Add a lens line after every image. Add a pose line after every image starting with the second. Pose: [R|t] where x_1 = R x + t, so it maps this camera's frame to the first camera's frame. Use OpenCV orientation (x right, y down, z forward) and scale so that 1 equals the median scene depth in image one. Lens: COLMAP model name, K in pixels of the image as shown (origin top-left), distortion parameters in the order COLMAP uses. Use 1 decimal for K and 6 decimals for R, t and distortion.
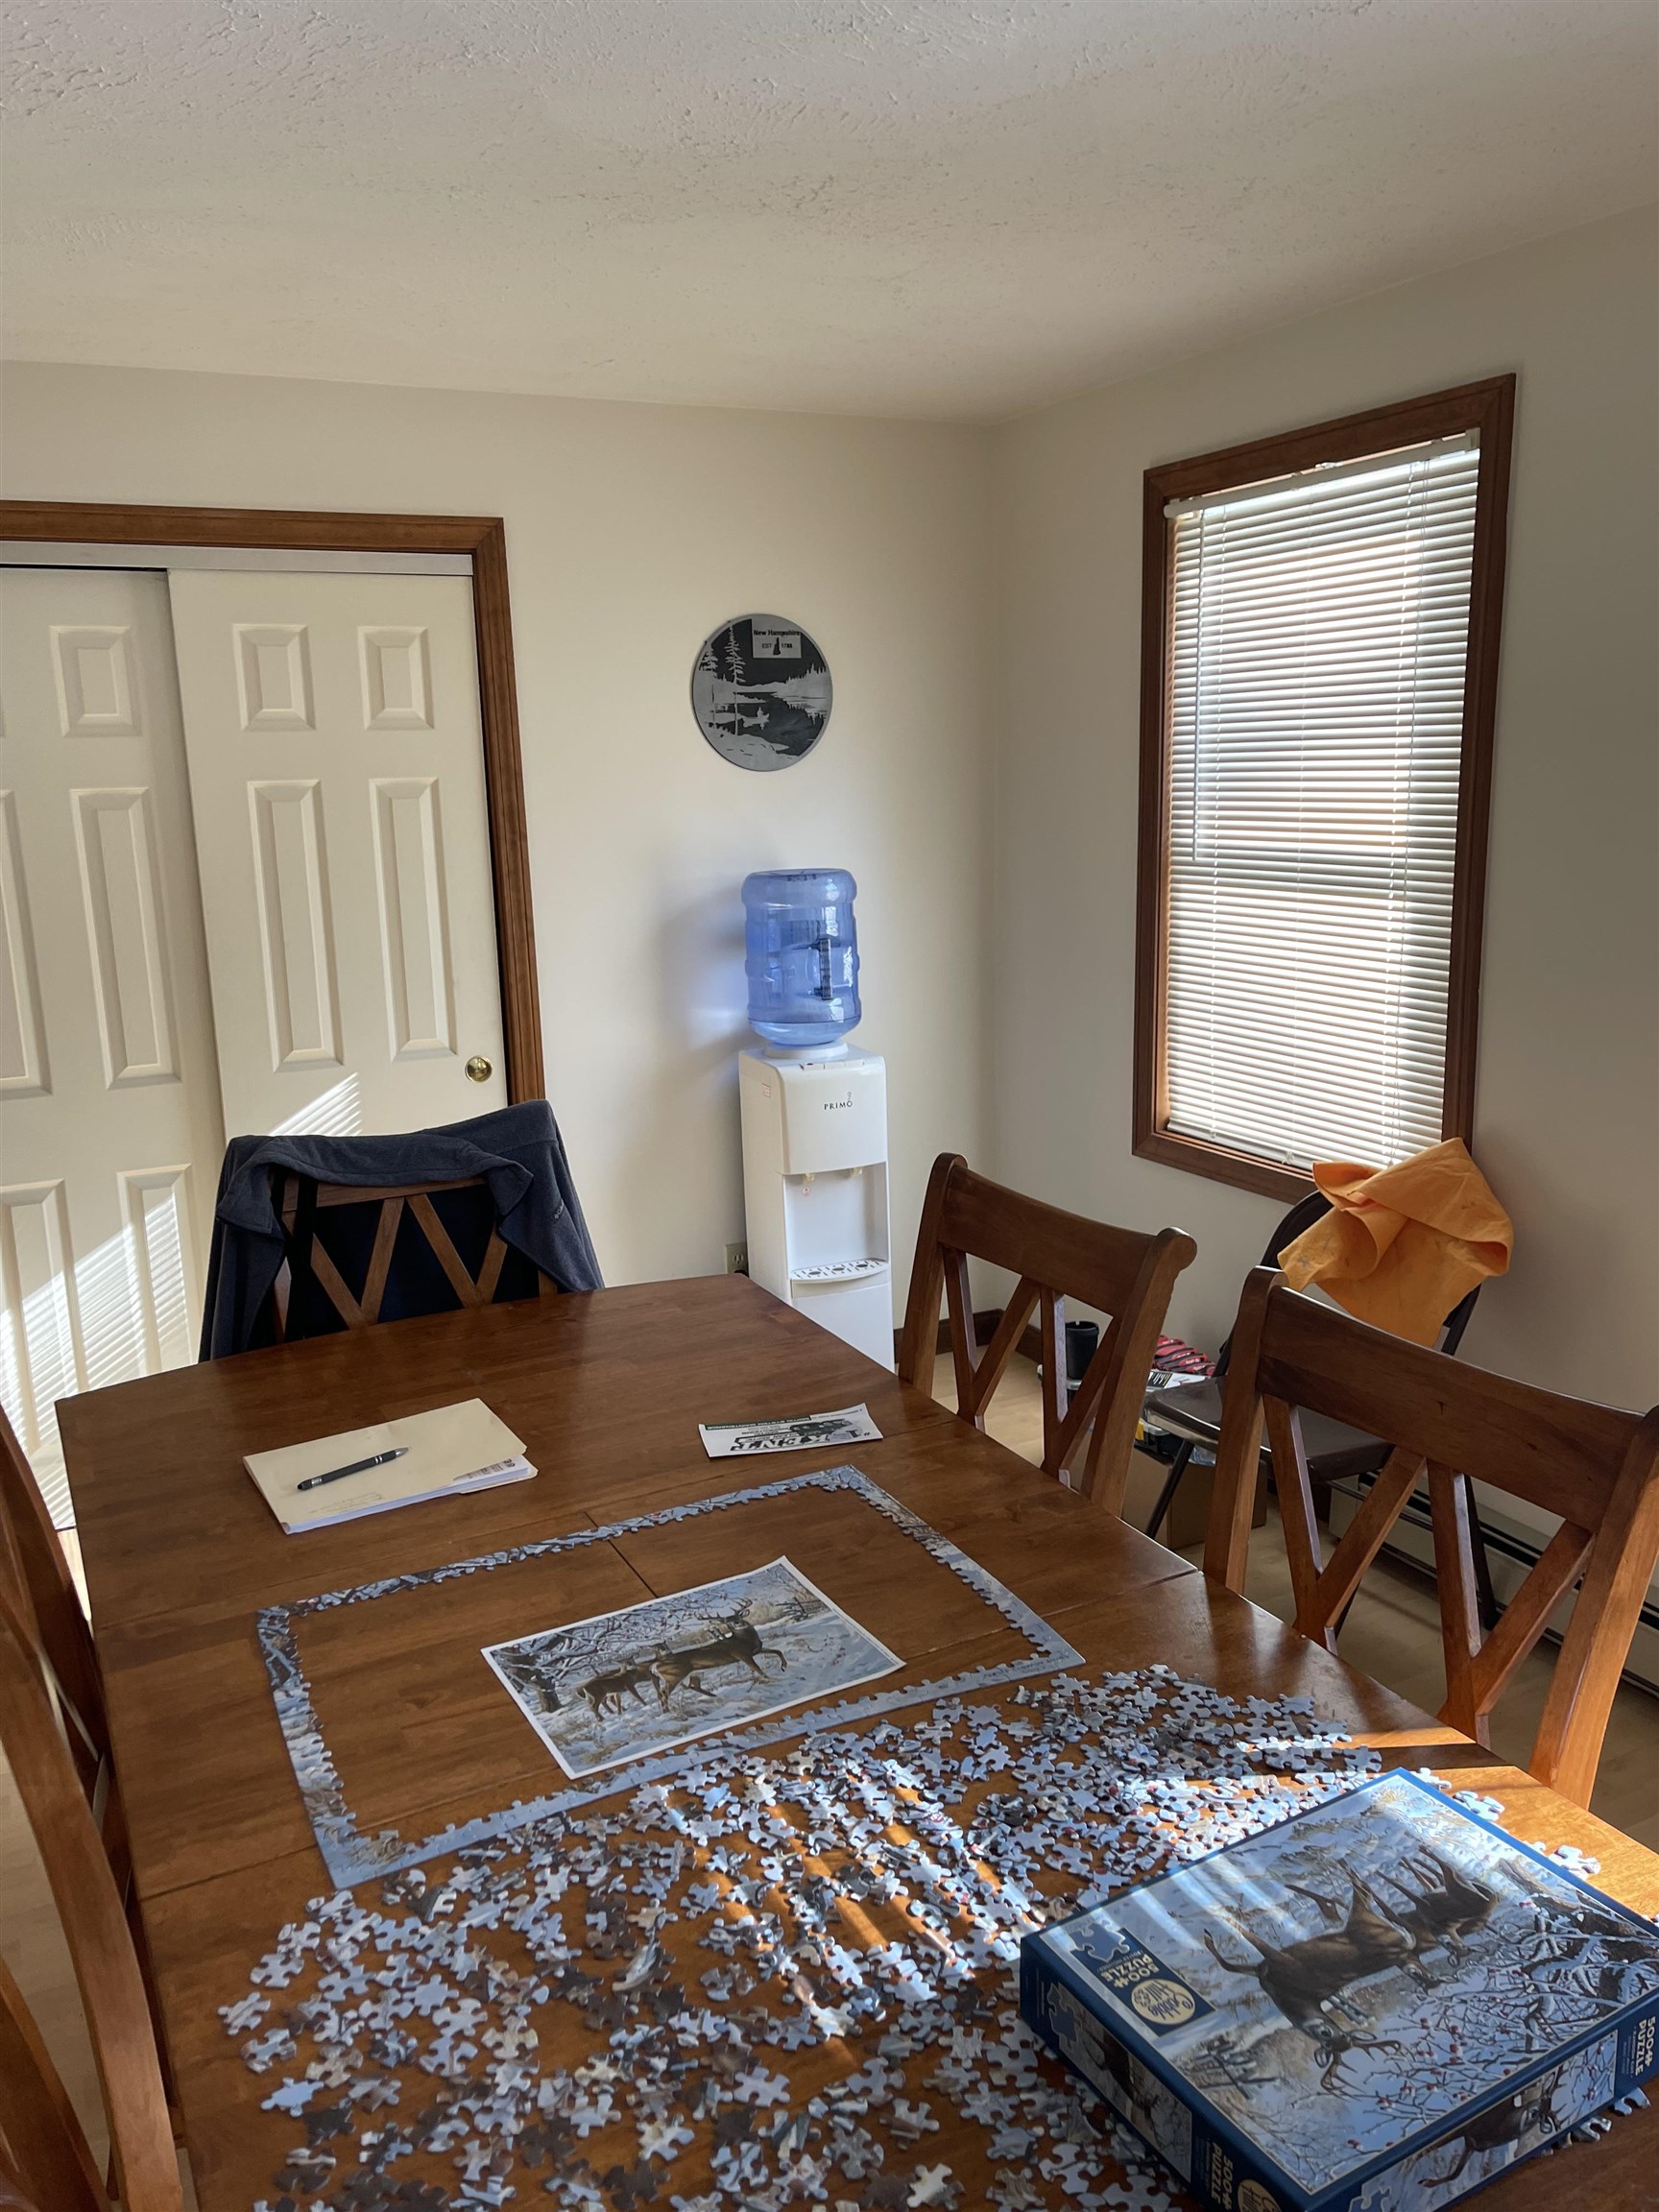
lens RADIAL K [[1663.5, 0, 835.3], [0, 1663.5, 1086.2], [0, 0, 1]] dist [0.064133, -0.041221]
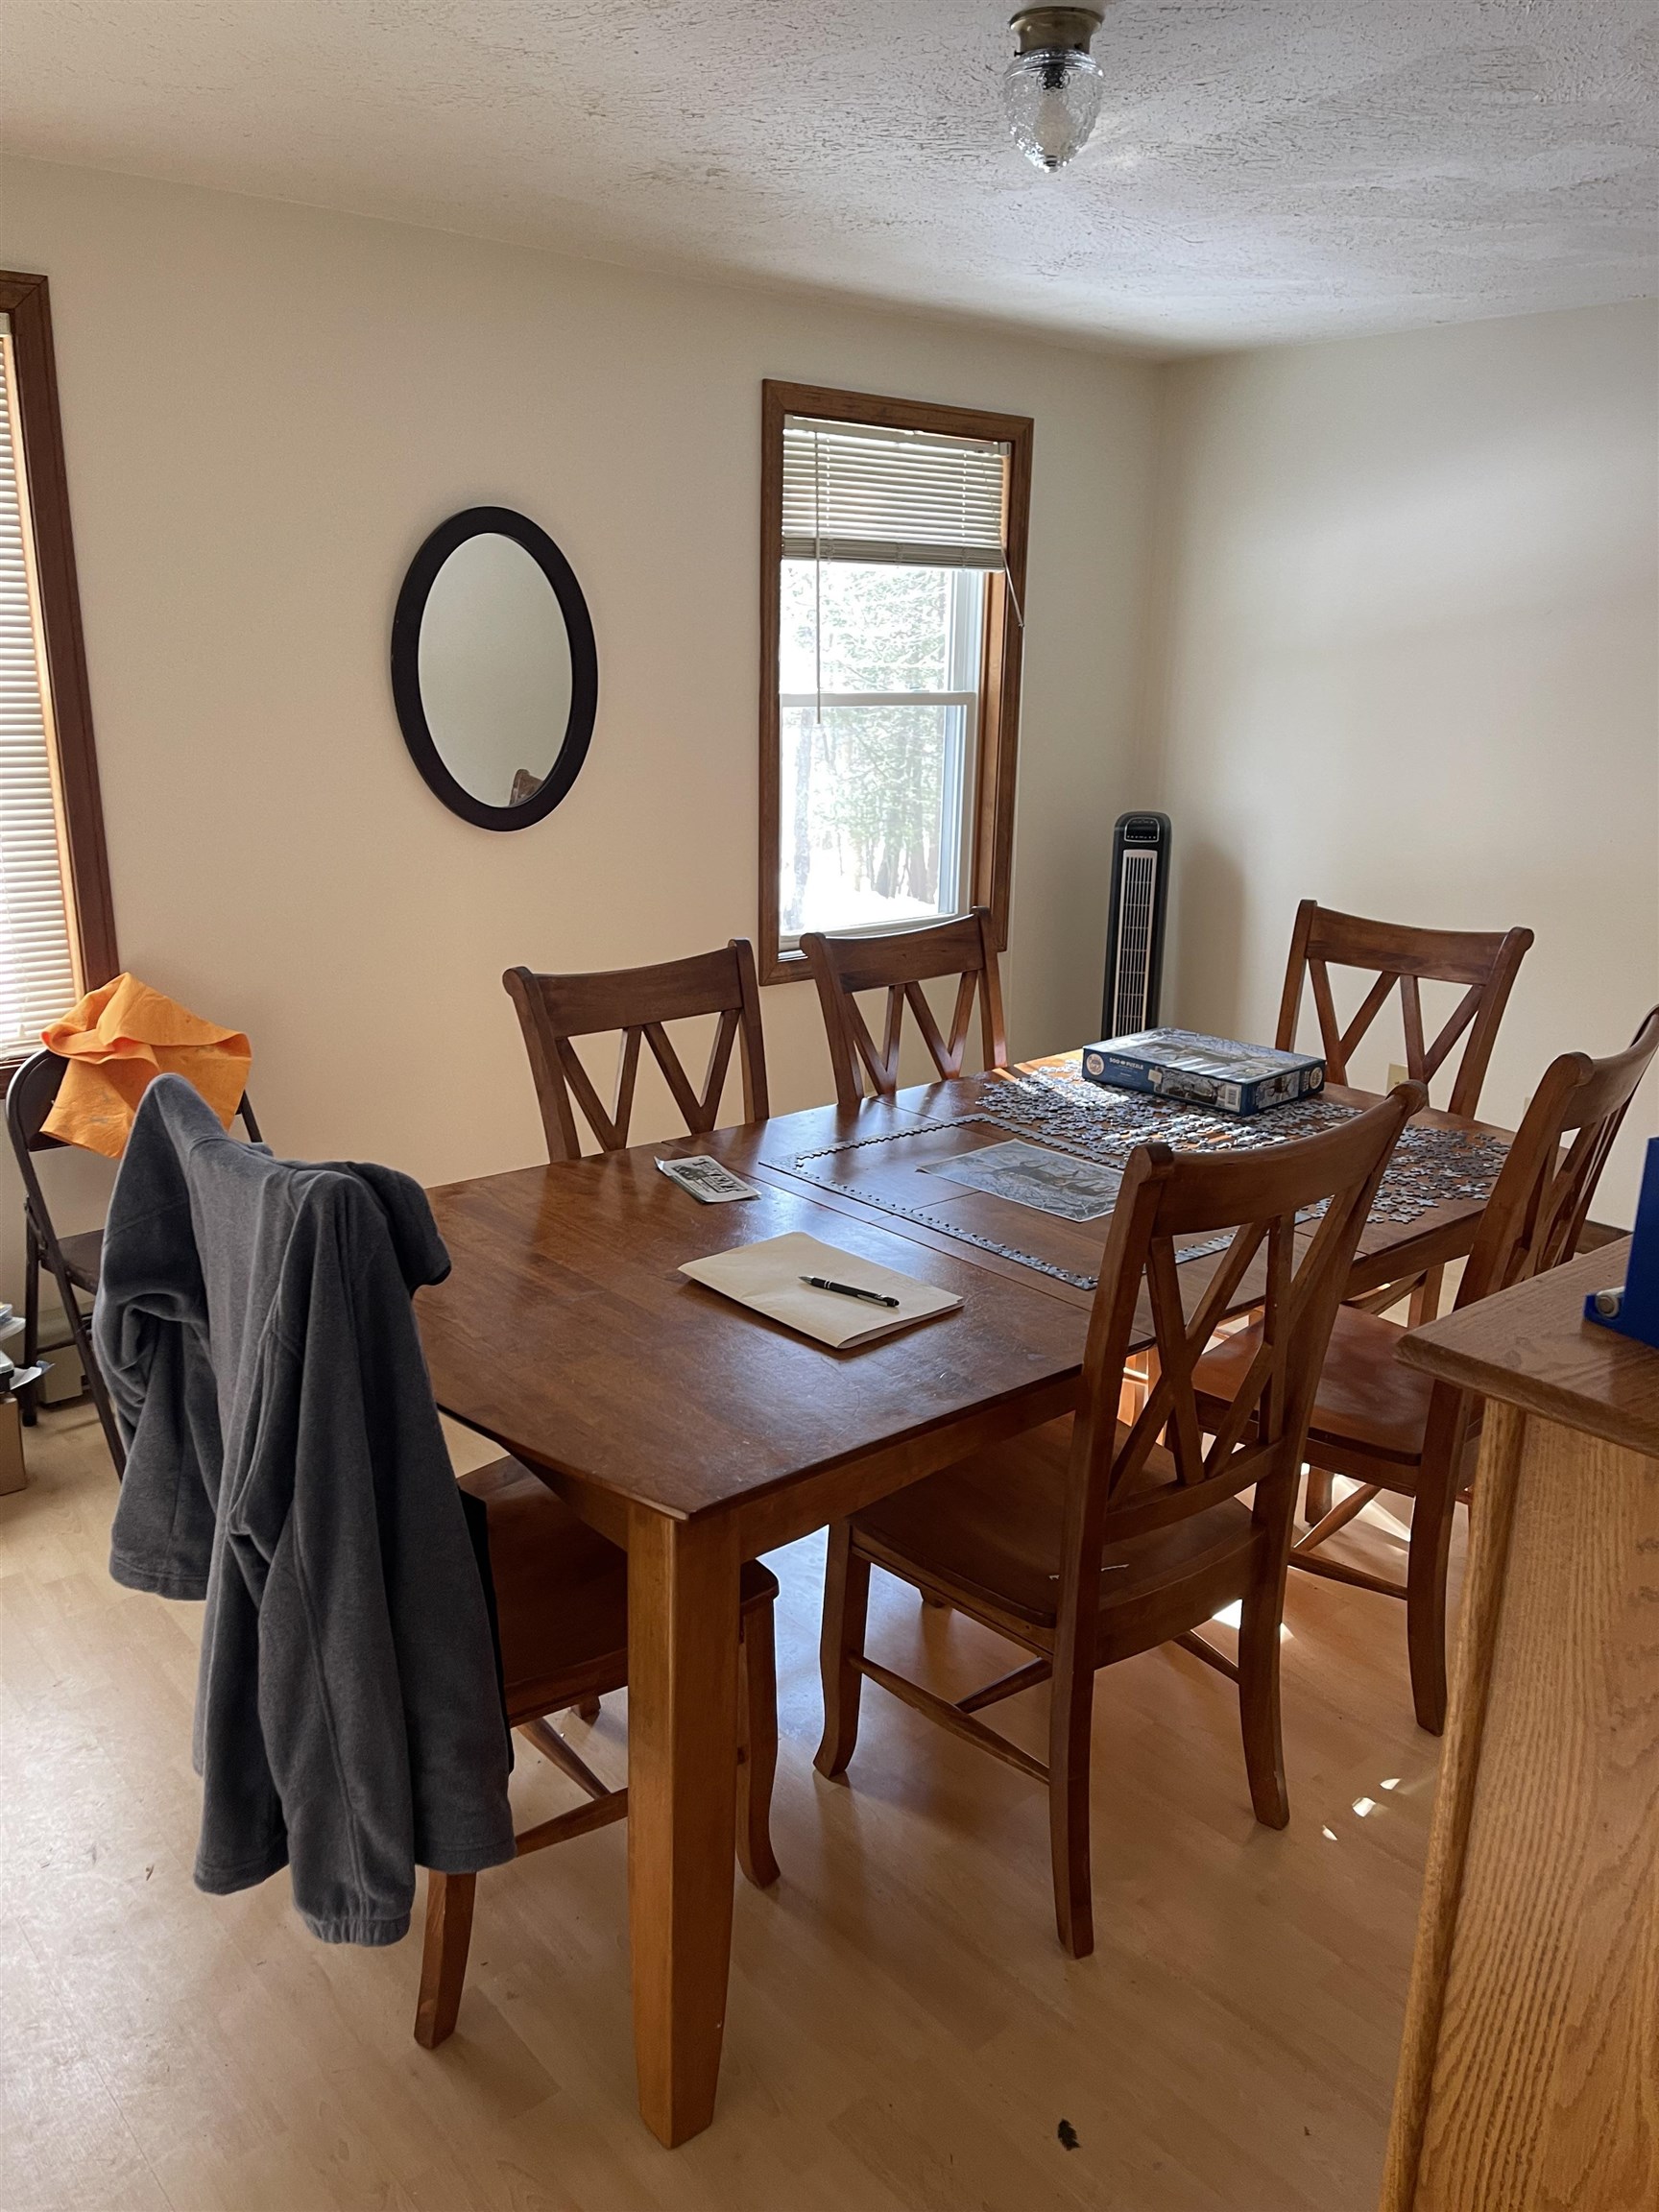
lens RADIAL K [[1663.5, 0, 828.4], [0, 1663.5, 1125.0], [0, 0, 1]] dist [0.064133, -0.041221]
pose [[-0.215060, -0.253074, 0.943241, -1.672349], [0.189646, 0.936632, 0.294541, -0.237666], [-0.958010, 0.242226, -0.153438, 1.552979]]
